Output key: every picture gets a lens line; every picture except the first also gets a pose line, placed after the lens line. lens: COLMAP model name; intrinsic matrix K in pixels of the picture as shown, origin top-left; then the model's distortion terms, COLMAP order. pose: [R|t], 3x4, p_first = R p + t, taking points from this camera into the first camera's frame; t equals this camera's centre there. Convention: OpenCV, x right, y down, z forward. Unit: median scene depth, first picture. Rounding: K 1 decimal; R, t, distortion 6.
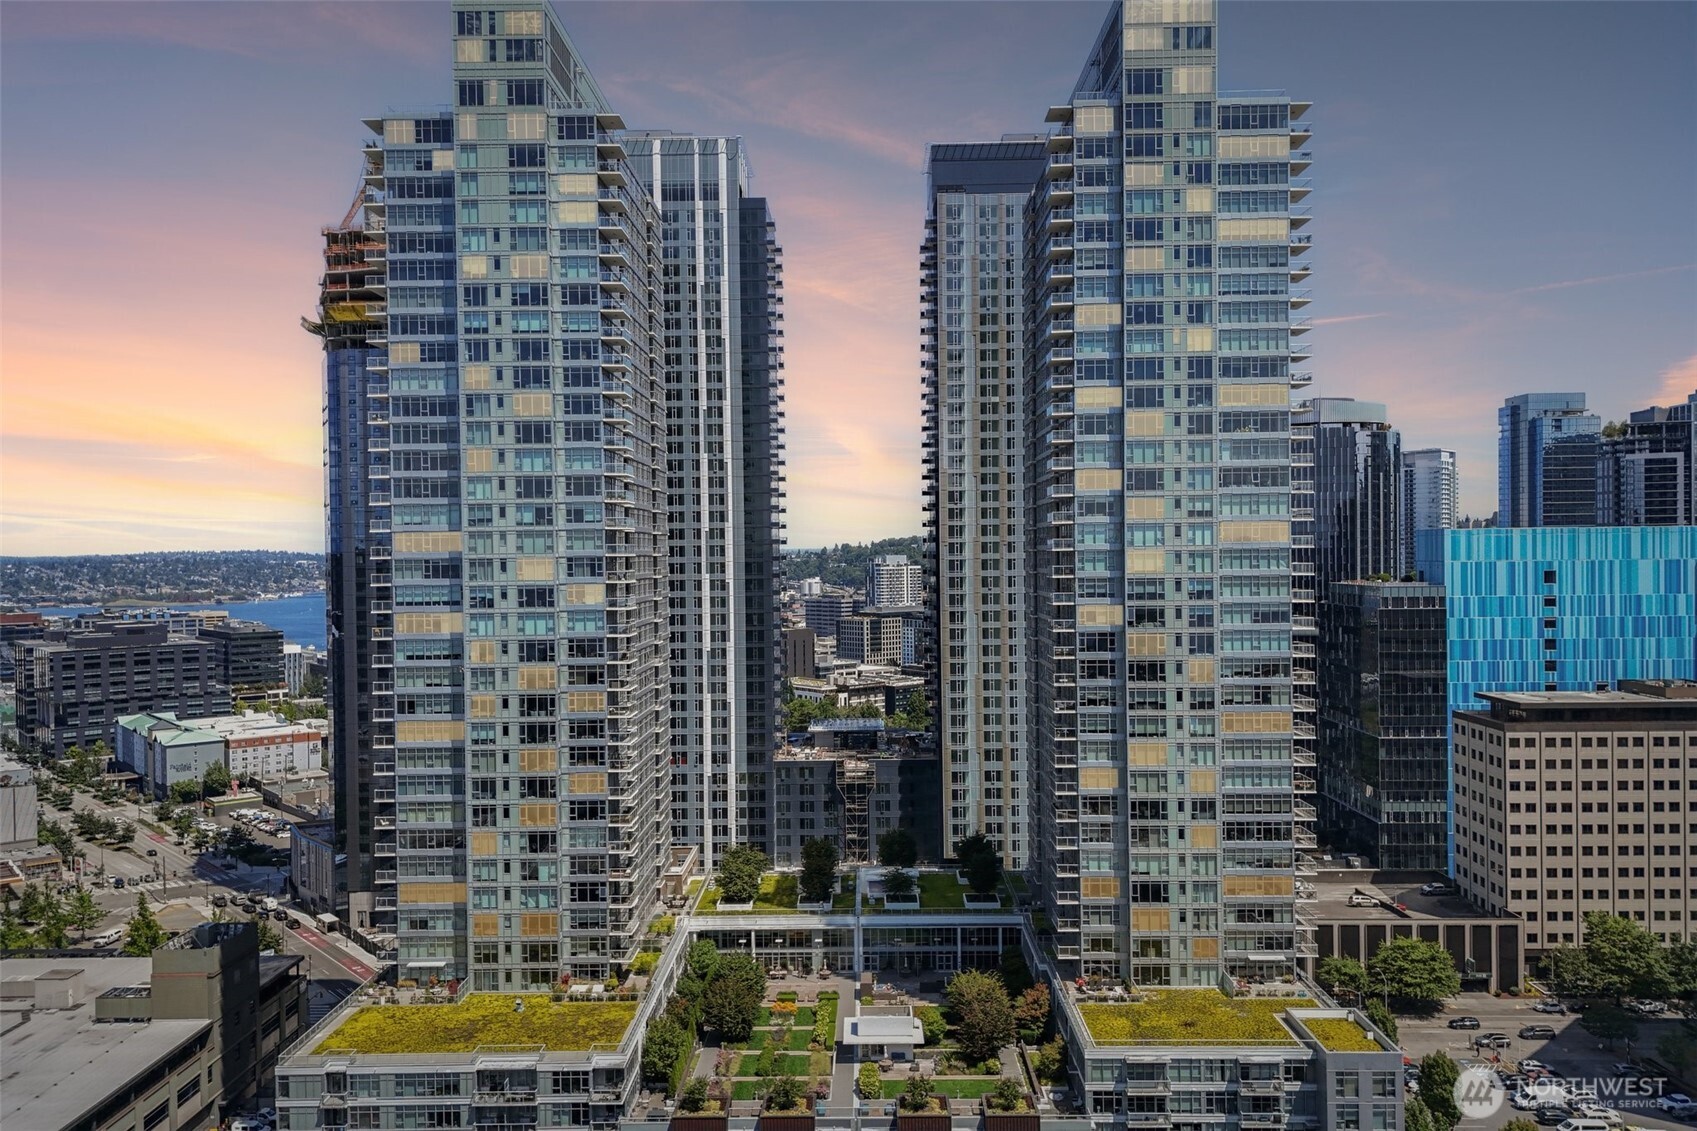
lens RADIAL K [[1242.7, 0, 848.5], [0, 1242.7, 565.5], [0, 0, 1]] dist [0.015959, -0.000837]
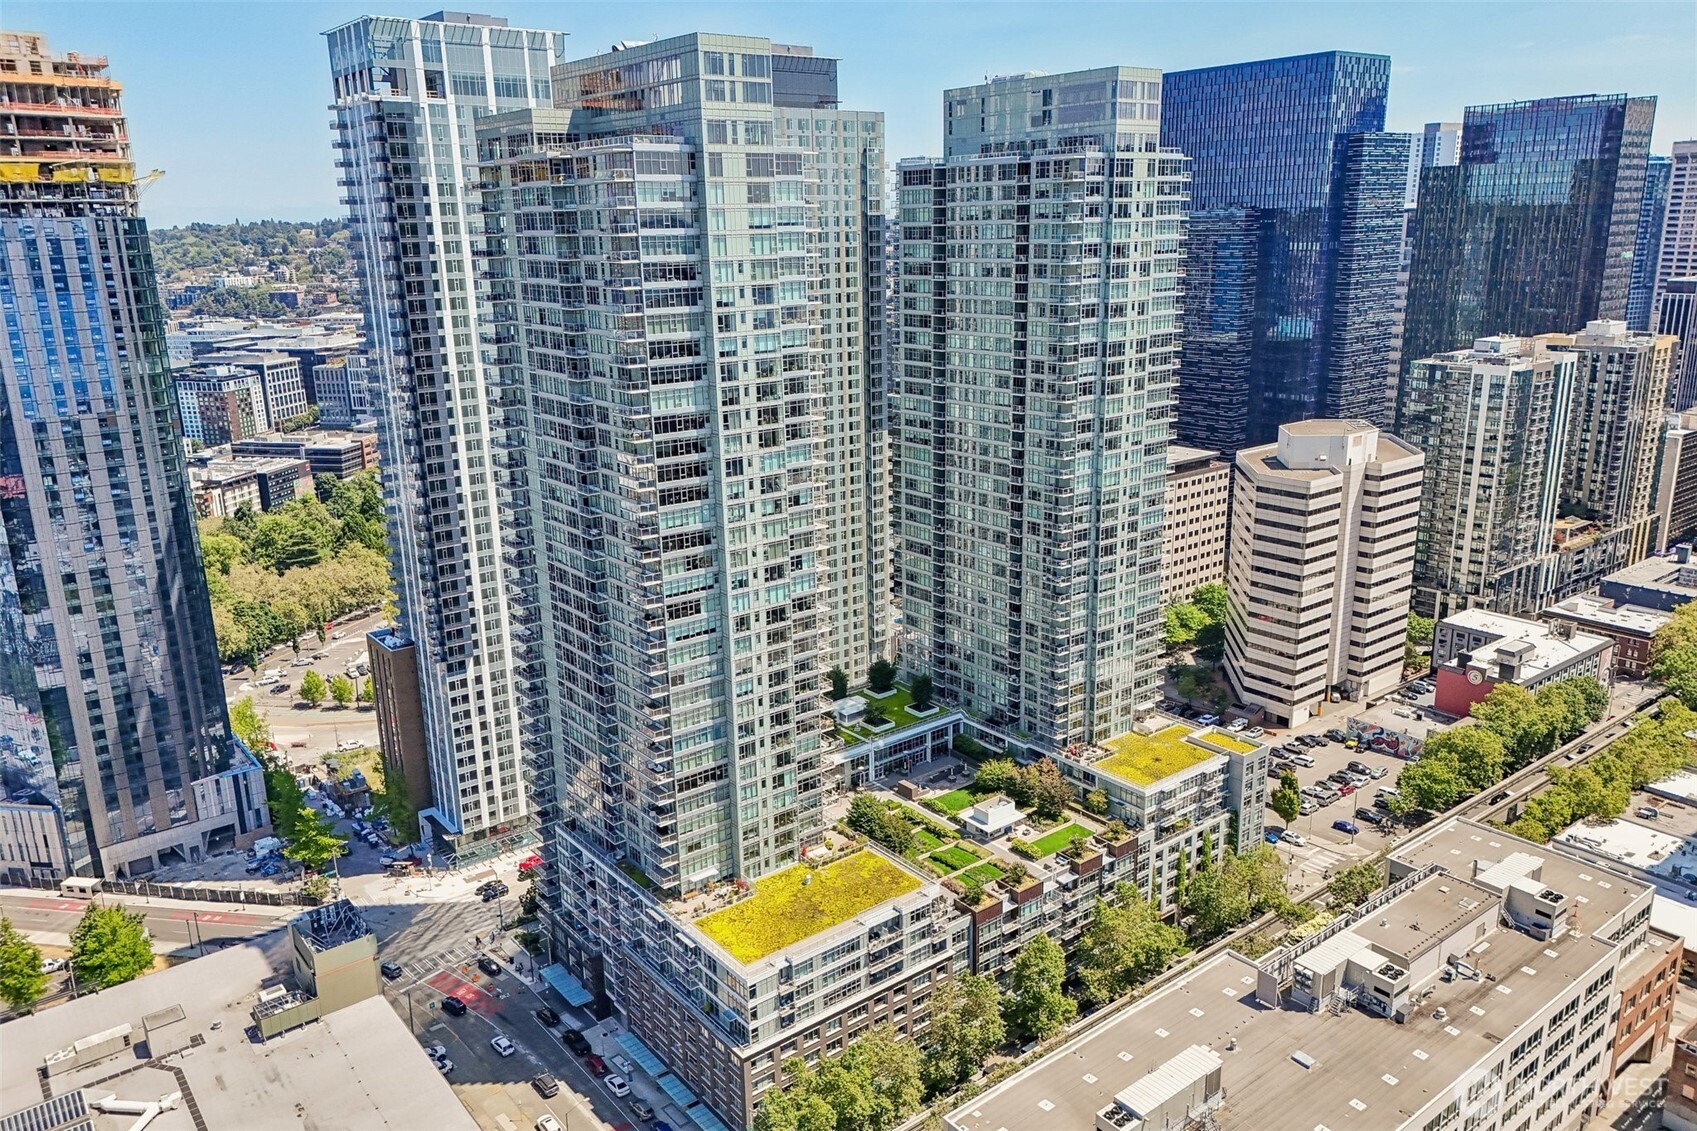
lens RADIAL K [[1238.9, 0, 848.5], [0, 1238.9, 565.5], [0, 0, 1]] dist [0.114888, -0.195898]
pose [[0.782376, -0.170868, 0.598909, -0.924561], [0.021184, 0.968374, 0.248603, -0.281561], [-0.622446, -0.181814, 0.761252, 0.033158]]
